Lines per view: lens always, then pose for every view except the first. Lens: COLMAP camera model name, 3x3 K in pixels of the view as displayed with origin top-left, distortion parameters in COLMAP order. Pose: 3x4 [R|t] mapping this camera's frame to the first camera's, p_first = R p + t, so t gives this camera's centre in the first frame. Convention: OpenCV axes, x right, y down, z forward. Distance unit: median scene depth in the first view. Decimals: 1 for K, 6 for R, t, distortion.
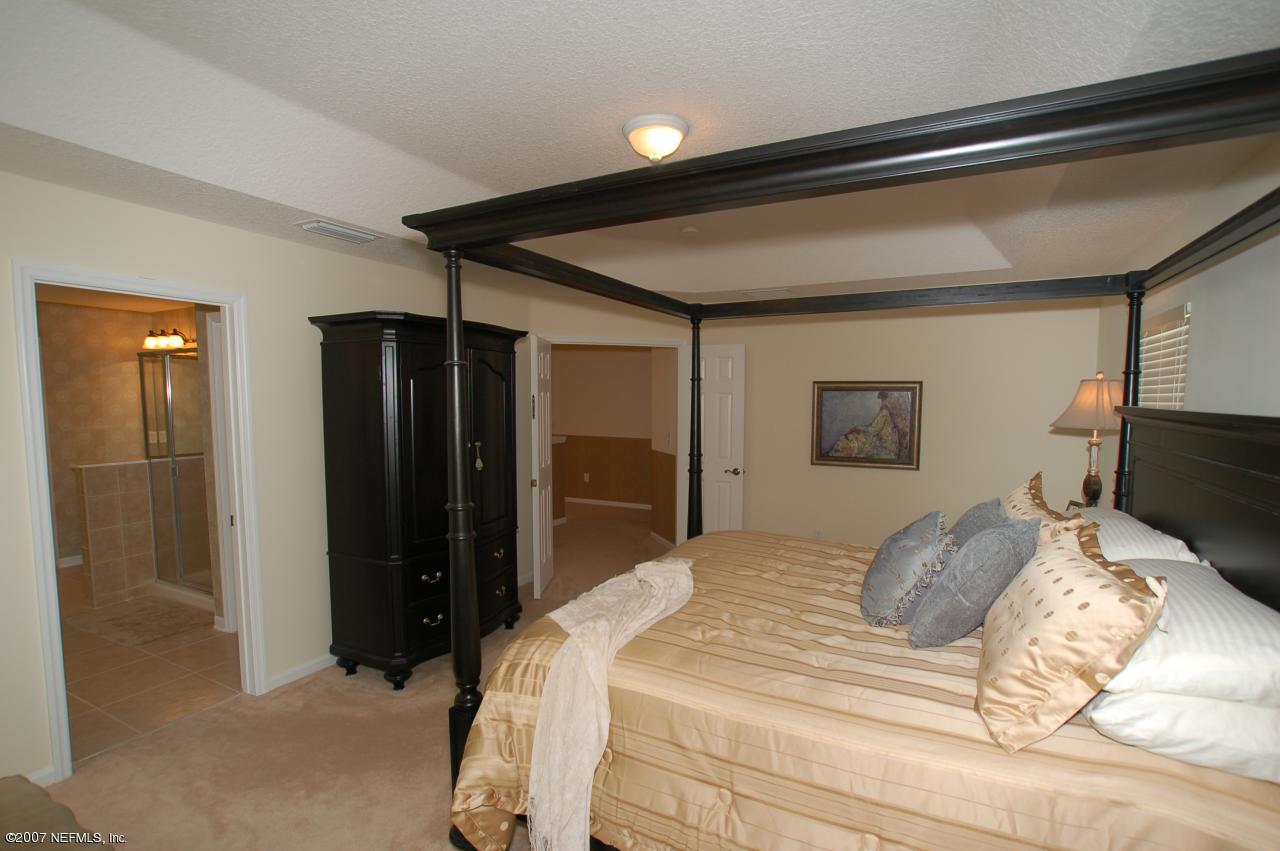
lens RADIAL K [[605.7, 0, 635.0], [0, 605.7, 434.1], [0, 0, 1]] dist [-0.031607, 0.006445]
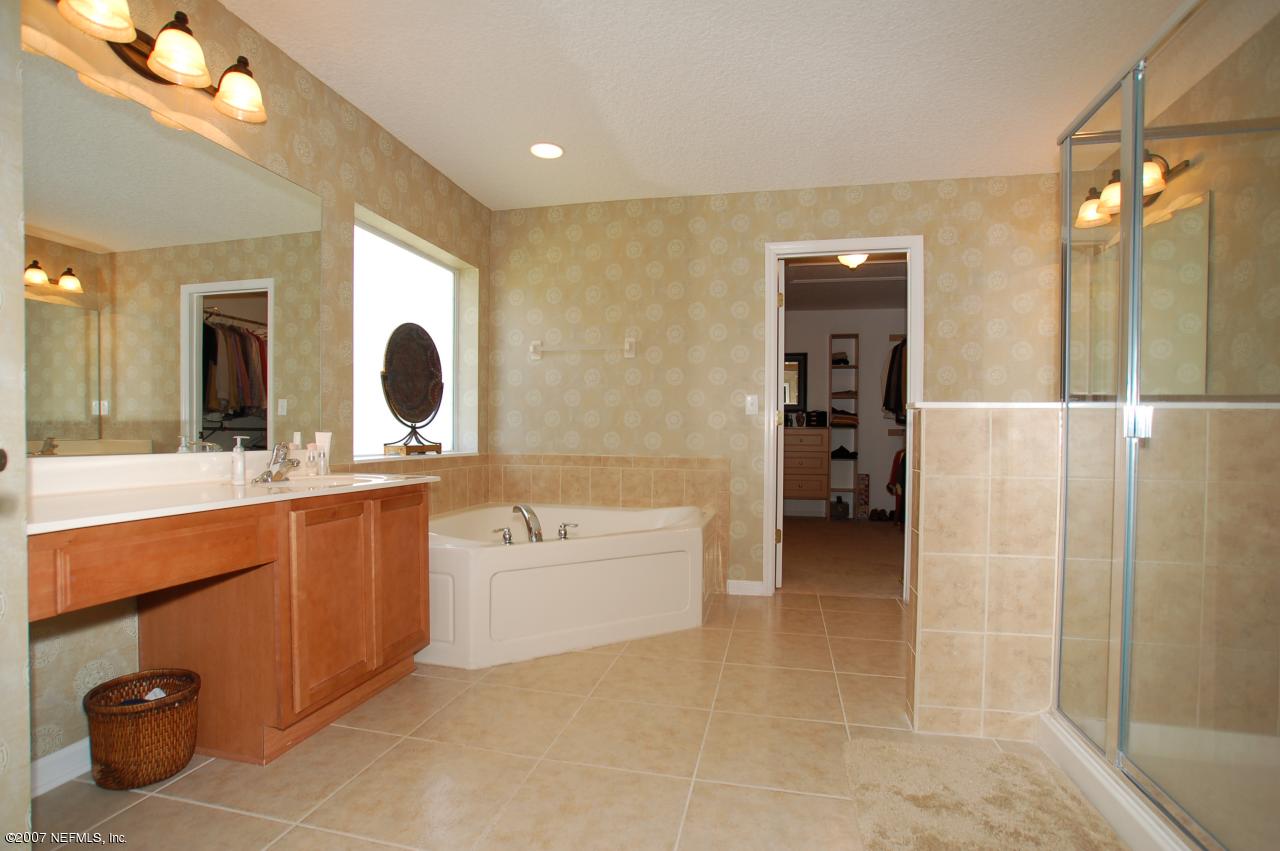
lens RADIAL K [[605.7, 0, 636.0], [0, 605.7, 429.4], [0, 0, 1]] dist [-0.031607, 0.006445]
pose [[0.253162, 0.029858, -0.966963, -0.521655], [-0.086284, 0.996237, 0.008172, 0.083394], [0.963568, 0.081365, 0.254786, 0.645193]]
